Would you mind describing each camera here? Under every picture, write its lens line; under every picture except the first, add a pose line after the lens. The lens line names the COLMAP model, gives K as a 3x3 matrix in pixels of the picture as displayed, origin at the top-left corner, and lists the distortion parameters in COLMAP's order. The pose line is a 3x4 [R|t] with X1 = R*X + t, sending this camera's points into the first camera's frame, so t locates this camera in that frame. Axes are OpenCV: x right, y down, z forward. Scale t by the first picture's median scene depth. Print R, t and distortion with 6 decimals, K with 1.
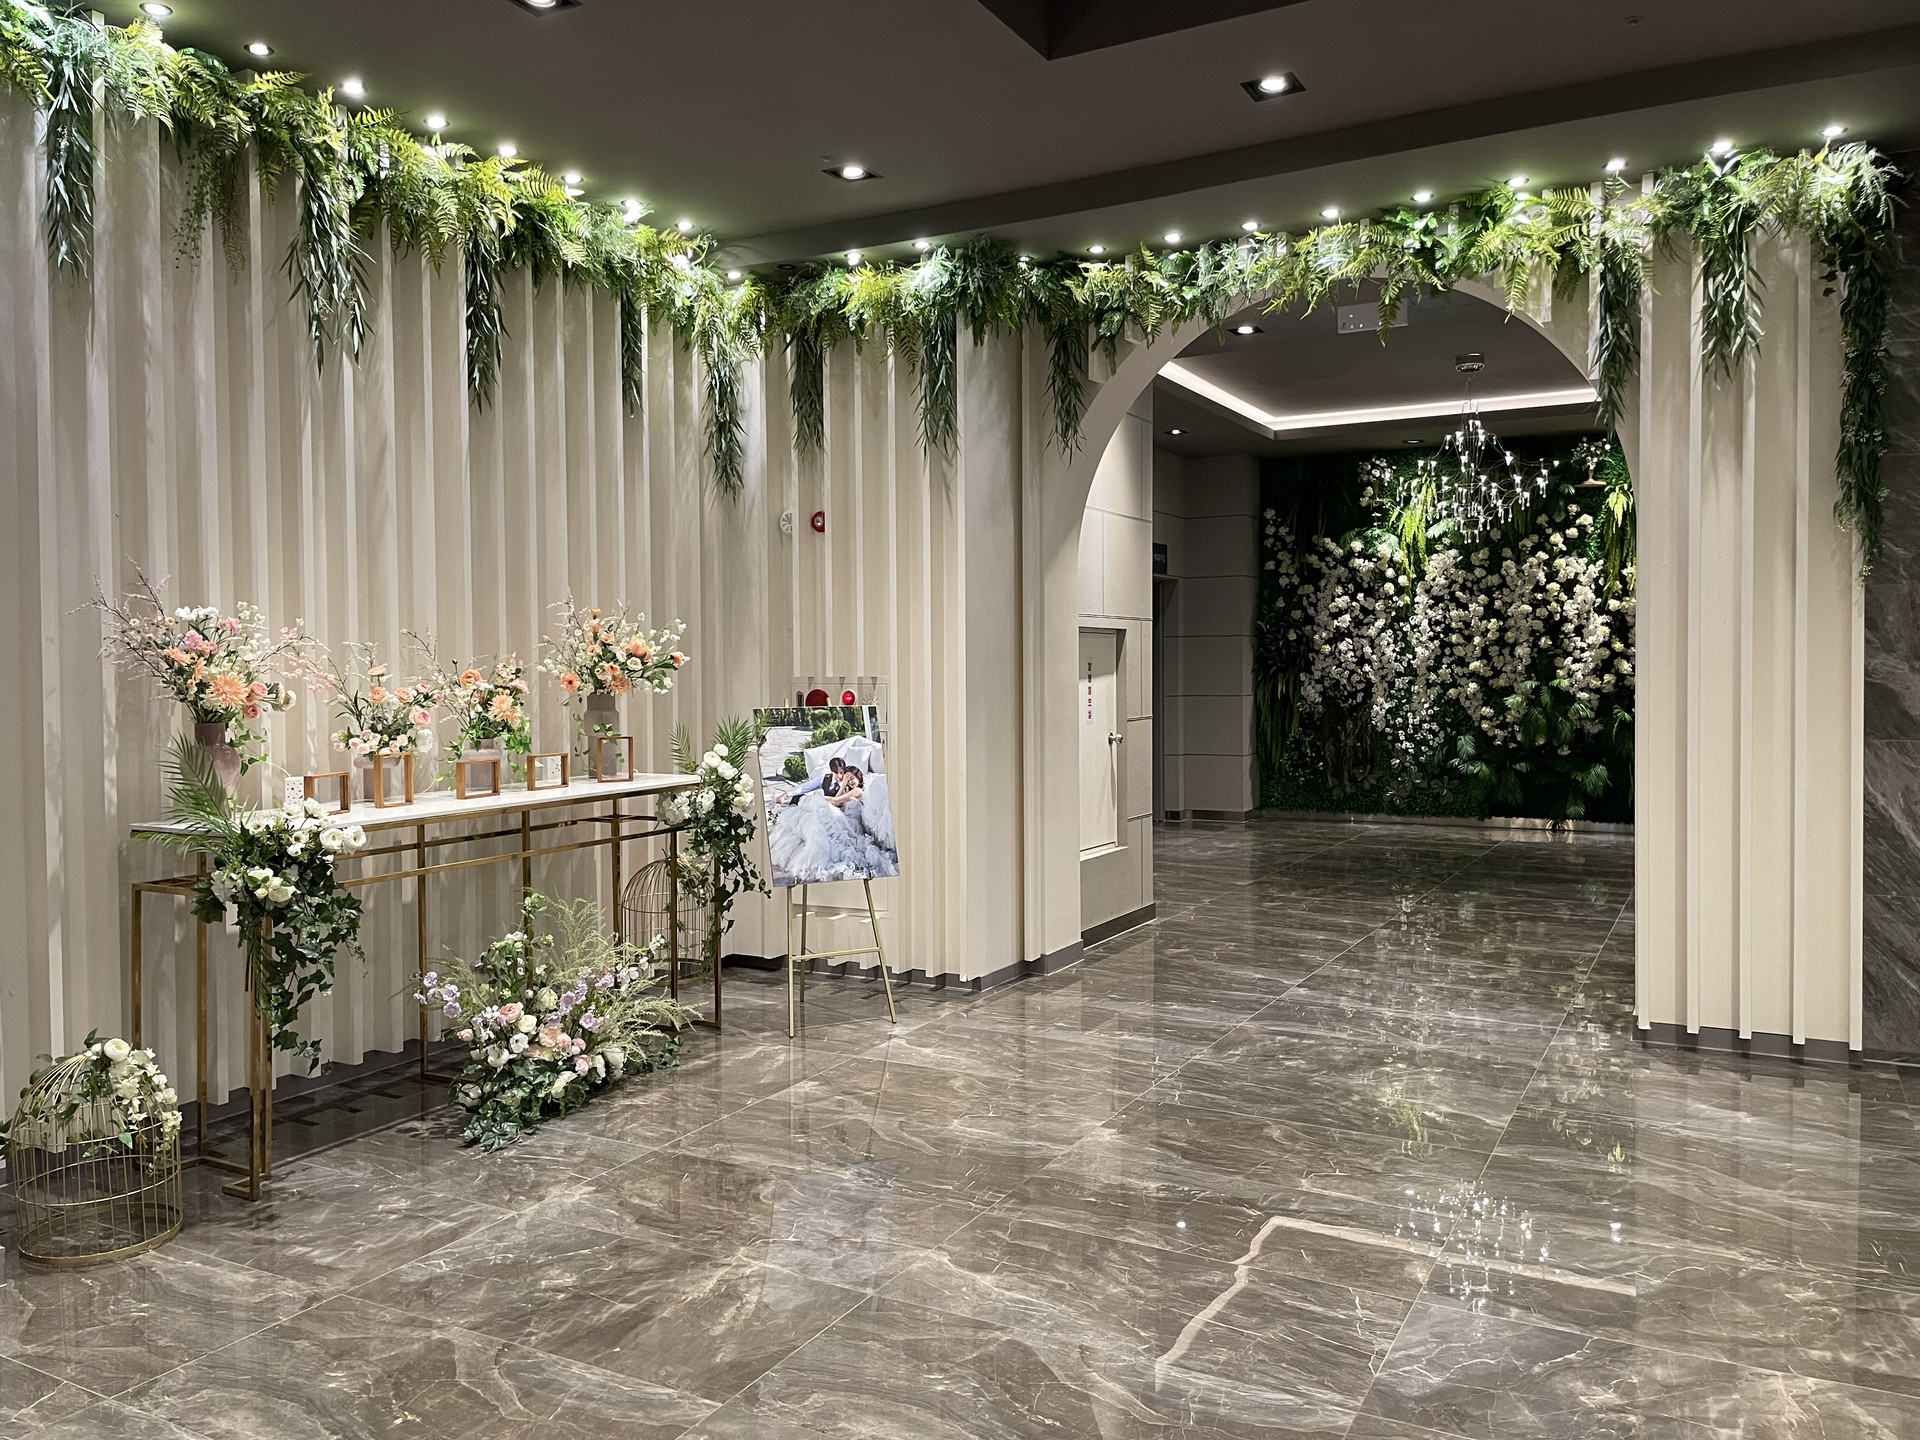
lens RADIAL K [[1469.9, 0, 956.4], [0, 1469.9, 720.3], [0, 0, 1]] dist [0.039329, -0.033991]
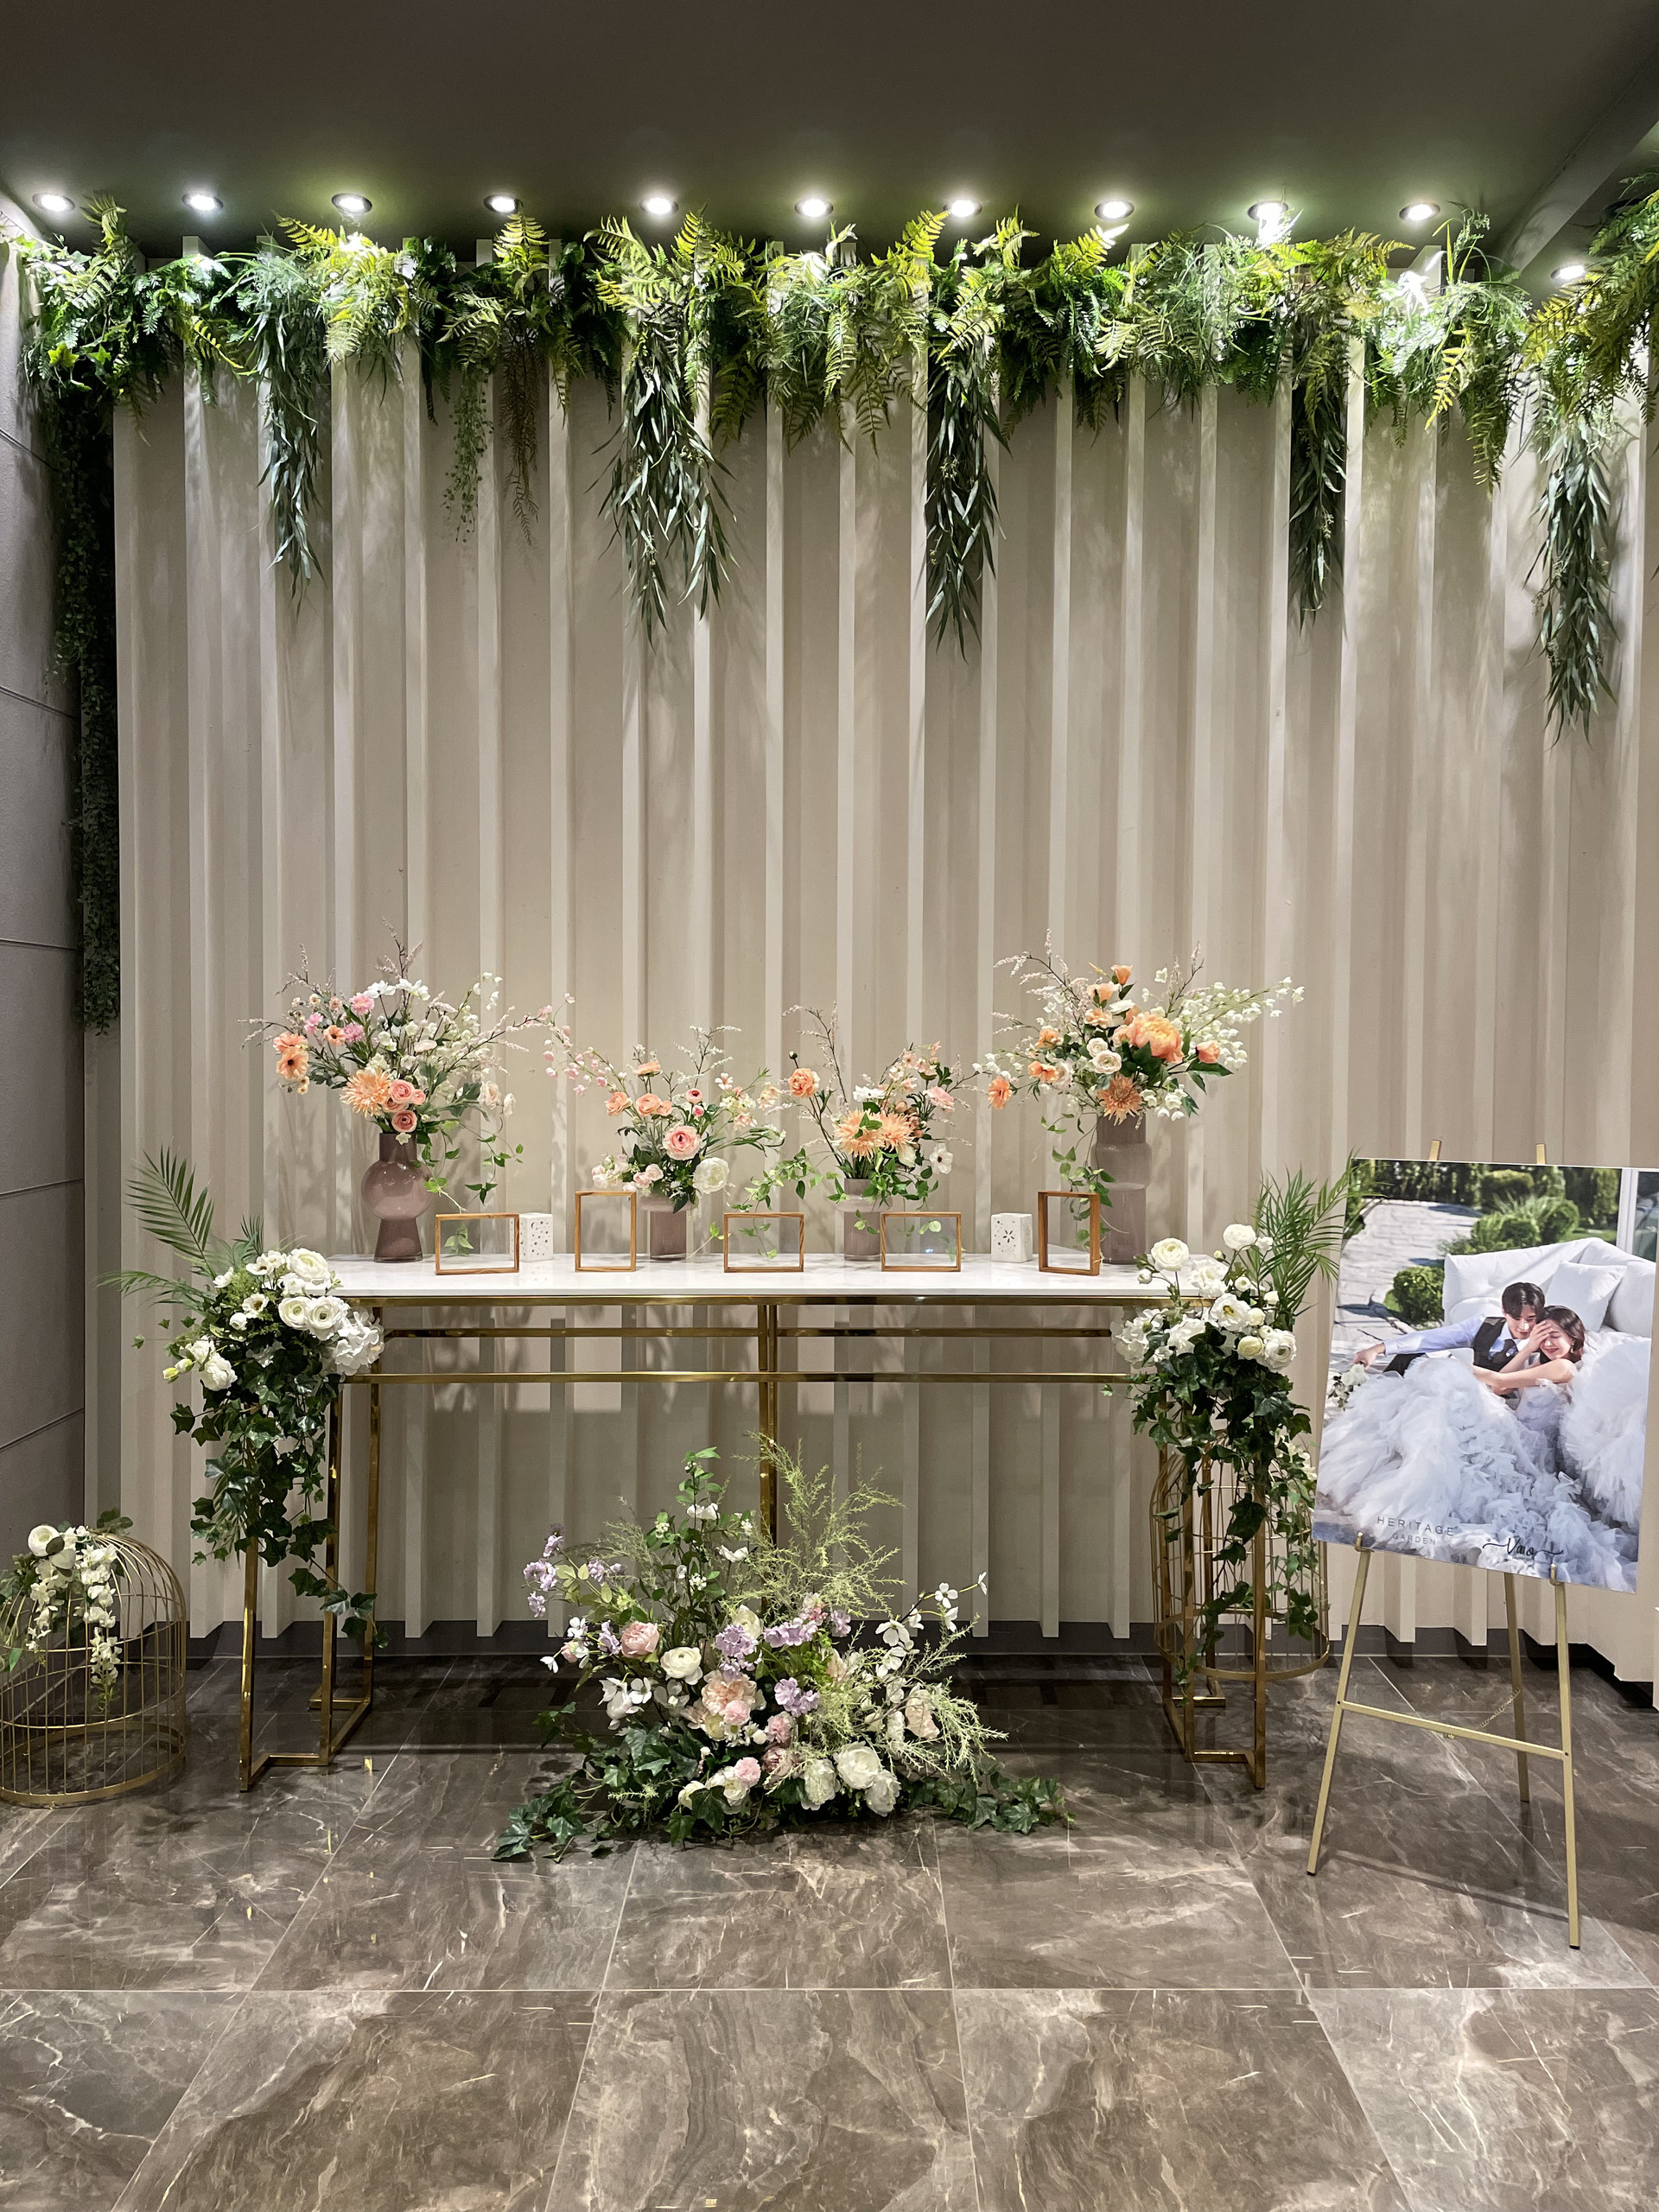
lens RADIAL K [[1693.5, 0, 827.8], [0, 1693.5, 1084.4], [0, 0, 1]] dist [0.039329, -0.033991]
pose [[0.471075, 0.031752, -0.881522, 0.281849], [-0.041133, 0.999056, 0.014004, -0.034213], [0.881134, 0.029663, 0.471936, 0.603886]]
